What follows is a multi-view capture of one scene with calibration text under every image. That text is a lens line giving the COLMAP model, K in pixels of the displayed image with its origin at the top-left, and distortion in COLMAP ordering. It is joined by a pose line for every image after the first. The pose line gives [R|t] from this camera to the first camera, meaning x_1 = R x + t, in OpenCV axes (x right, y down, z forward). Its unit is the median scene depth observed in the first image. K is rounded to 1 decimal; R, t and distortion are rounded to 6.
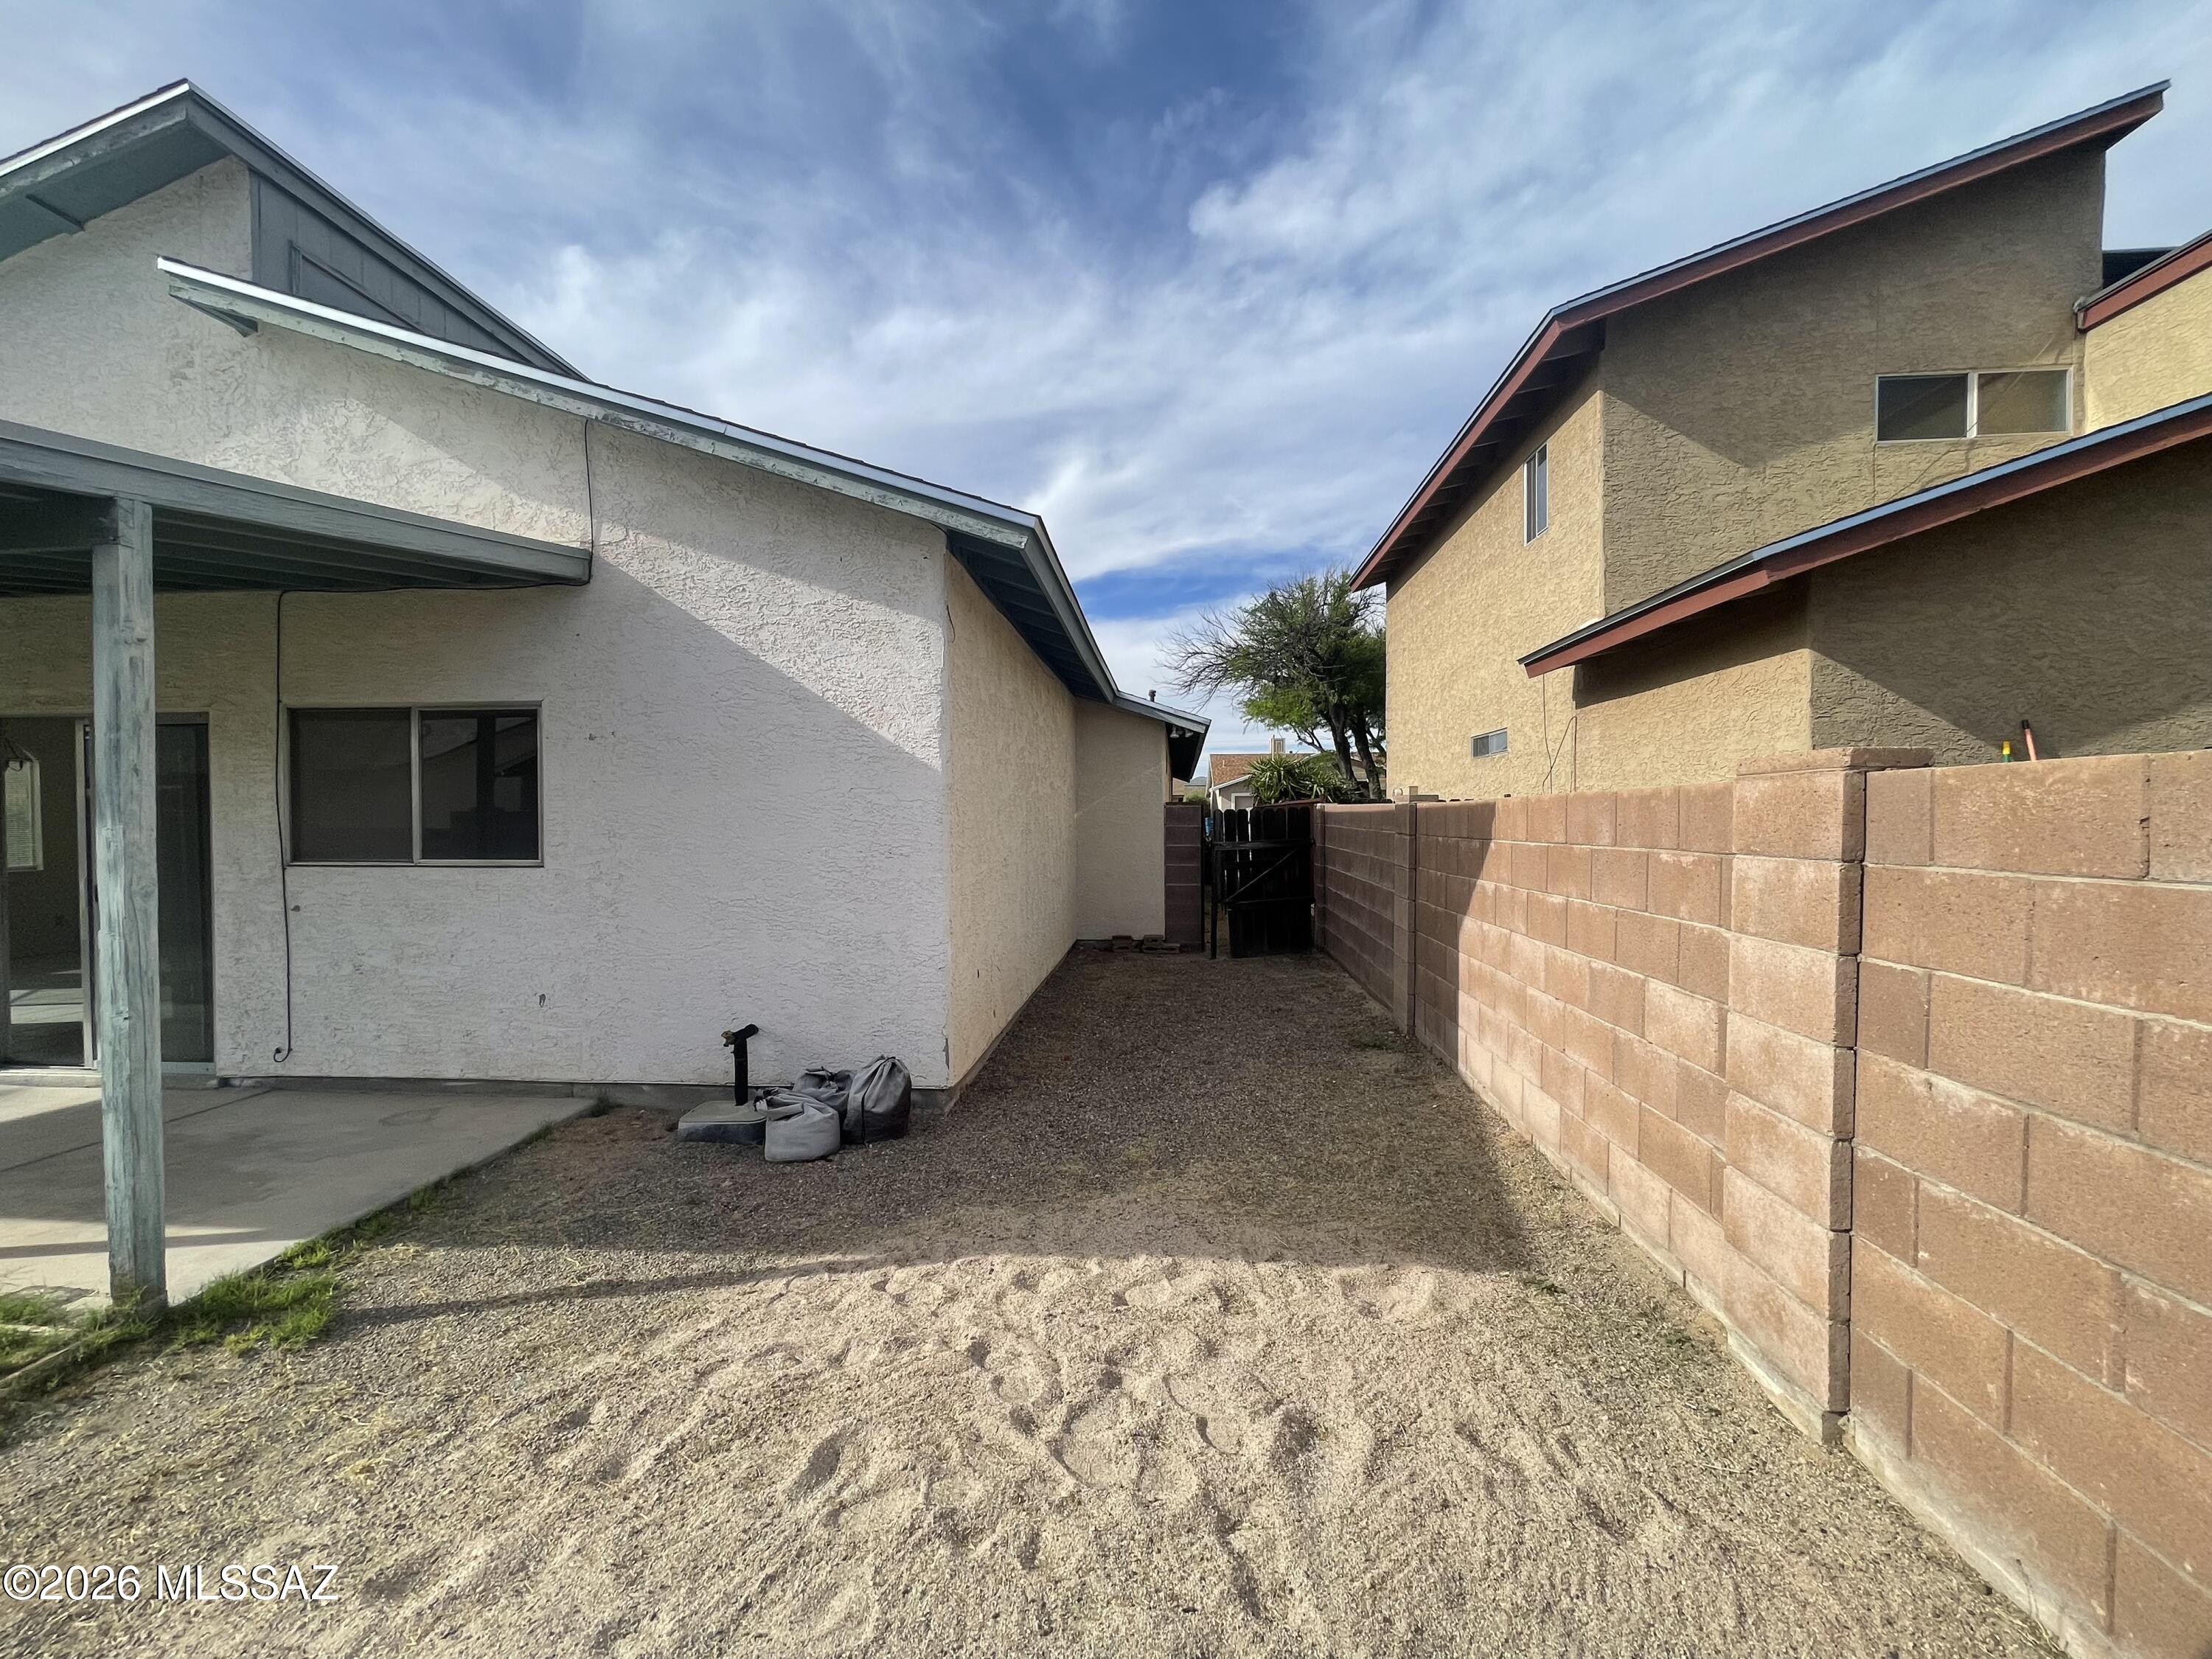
lens RADIAL K [[883.7, 0, 1099.2], [0, 883.7, 830.6], [0, 0, 1]] dist [0.001074, 0.000080]
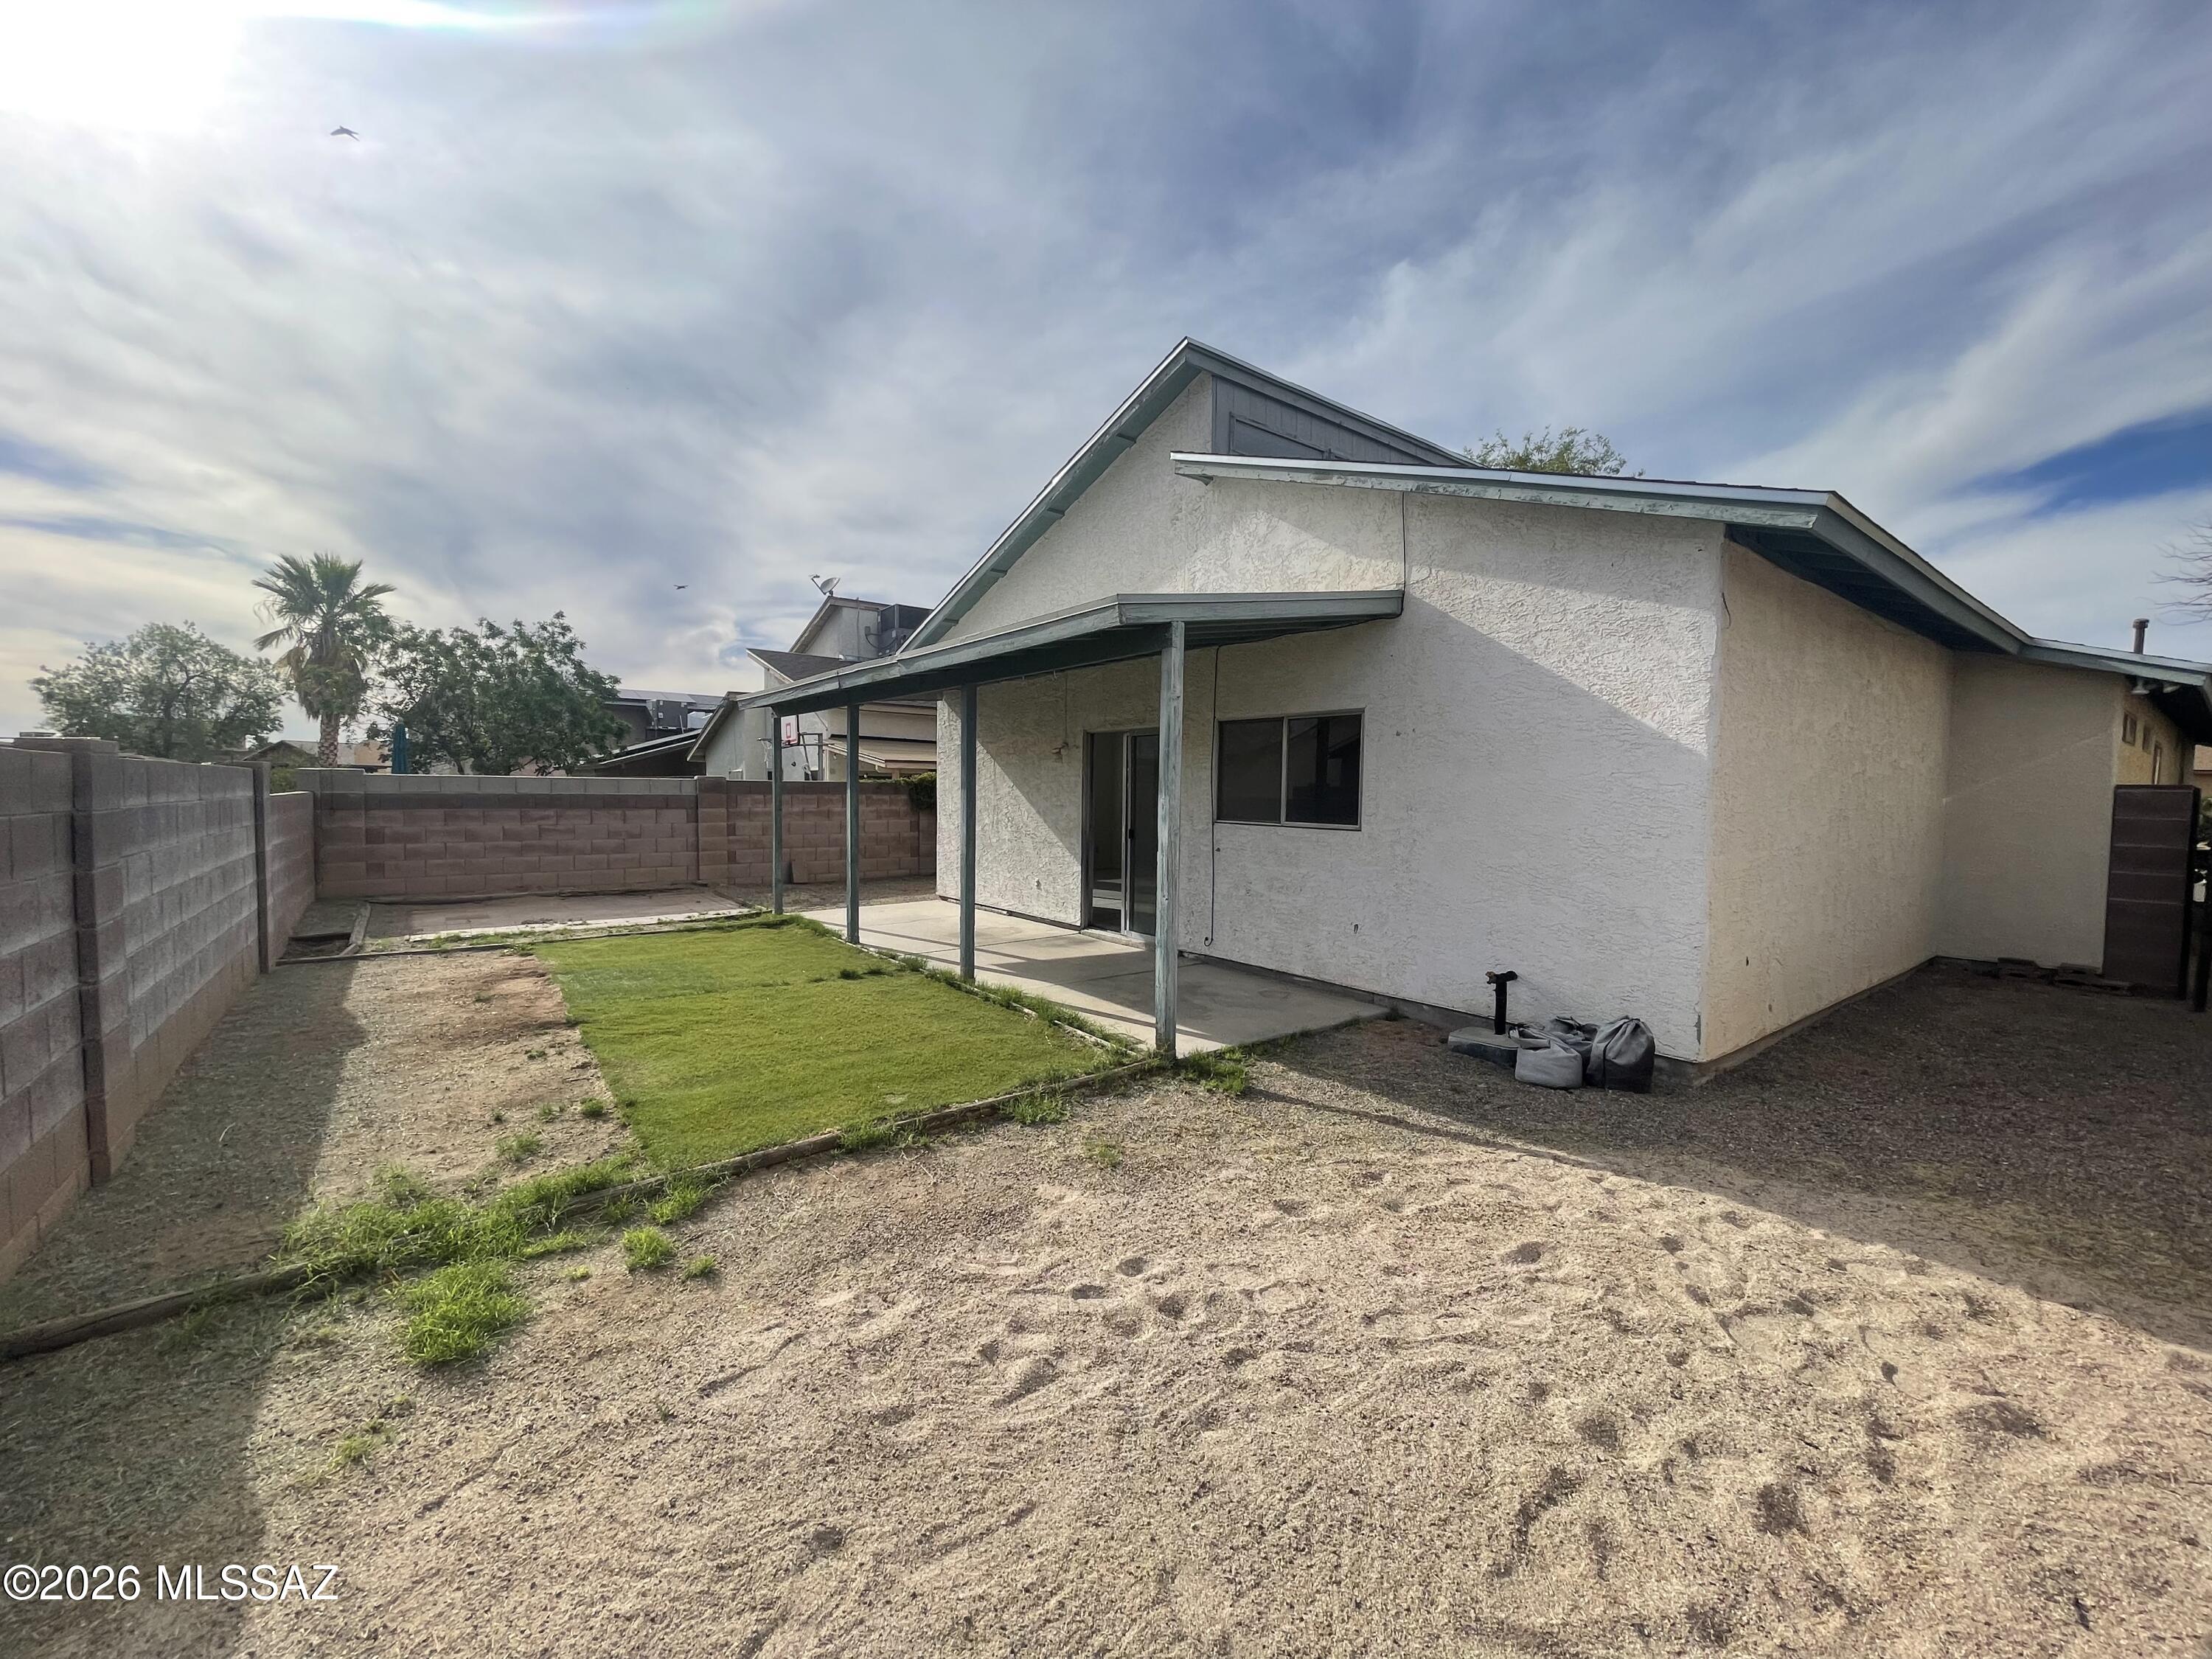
lens RADIAL K [[883.7, 0, 1099.2], [0, 883.7, 830.6], [0, 0, 1]] dist [0.001074, 0.000080]
pose [[0.666344, 0.049125, -0.744025, 0.148666], [-0.026189, 0.998754, 0.042489, -0.007645], [0.745185, -0.008827, 0.666800, -0.270599]]
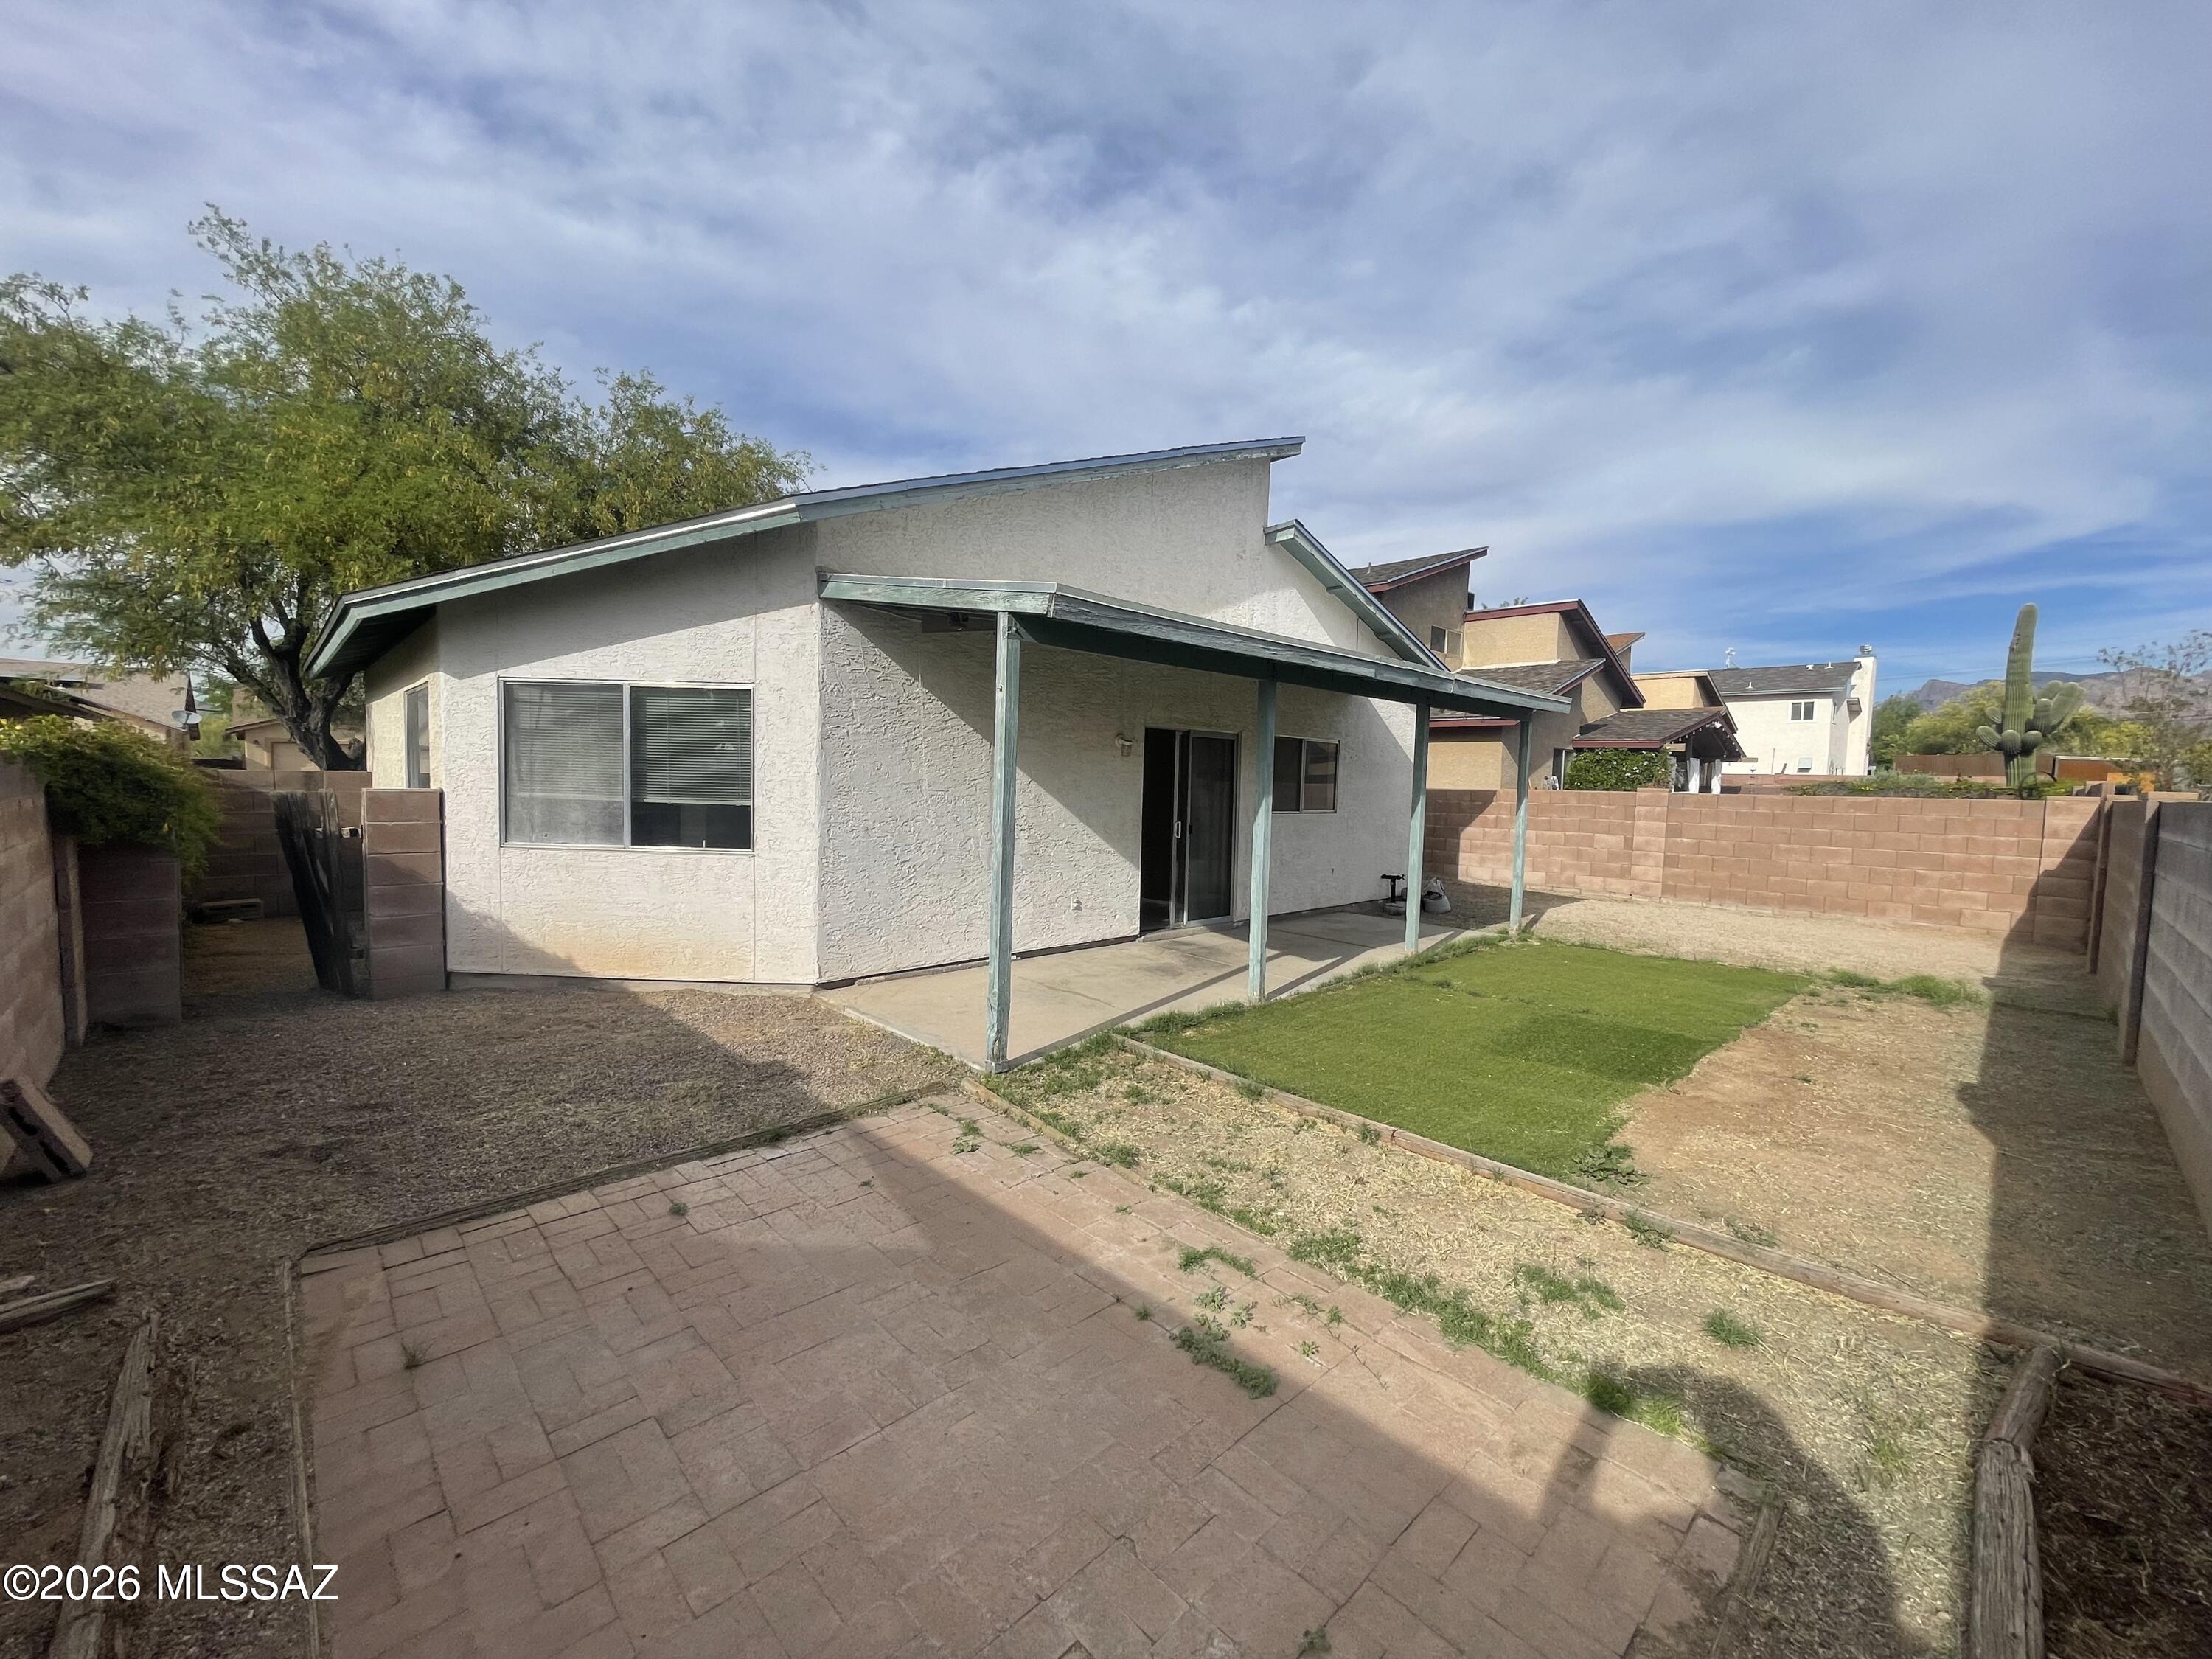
lens RADIAL K [[883.7, 0, 1099.2], [0, 883.7, 830.6], [0, 0, 1]] dist [0.001074, 0.000080]
pose [[0.666479, -0.022403, 0.745187, -3.830975], [-0.015823, 0.998898, 0.044183, -0.006884], [-0.745356, -0.041238, 0.665390, -0.087984]]
